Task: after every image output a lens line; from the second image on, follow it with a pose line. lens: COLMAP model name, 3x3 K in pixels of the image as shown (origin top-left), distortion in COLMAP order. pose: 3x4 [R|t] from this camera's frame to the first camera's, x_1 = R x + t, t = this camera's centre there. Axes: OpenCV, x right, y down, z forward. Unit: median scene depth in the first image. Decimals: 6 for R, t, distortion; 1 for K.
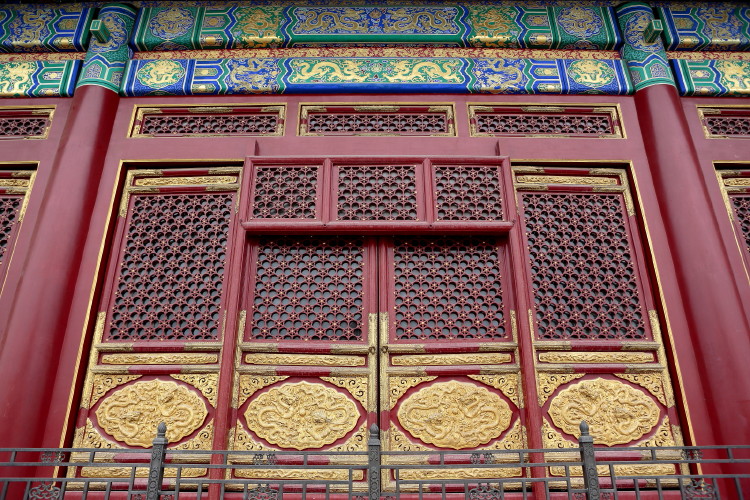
lens RADIAL K [[514.2, 0, 371.6], [0, 514.2, 251.2], [0, 0, 1]] dist [-0.093017, 0.071032]
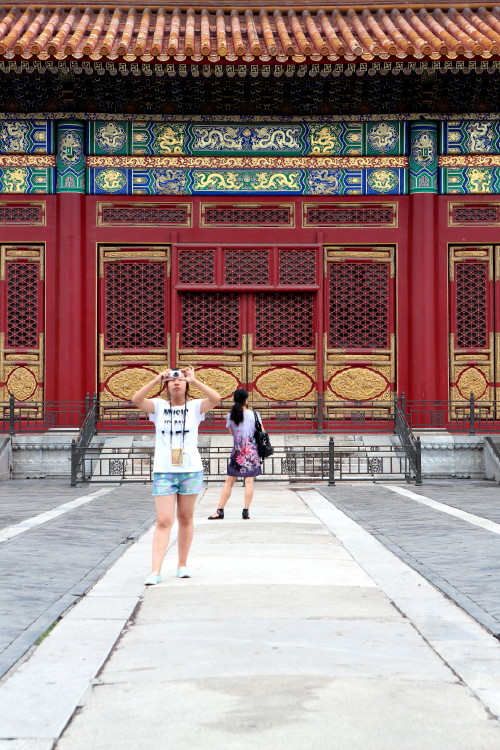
lens RADIAL K [[1405.8, 0, 250.0], [0, 1405.8, 375.0], [0, 0, 1]] dist [0.192680, 0.090611]
pose [[0.999991, 0.002001, 0.003755, 0.003359], [-0.003167, 0.939465, 0.342631, -1.386739], [-0.002842, -0.342640, 0.939463, -3.607205]]
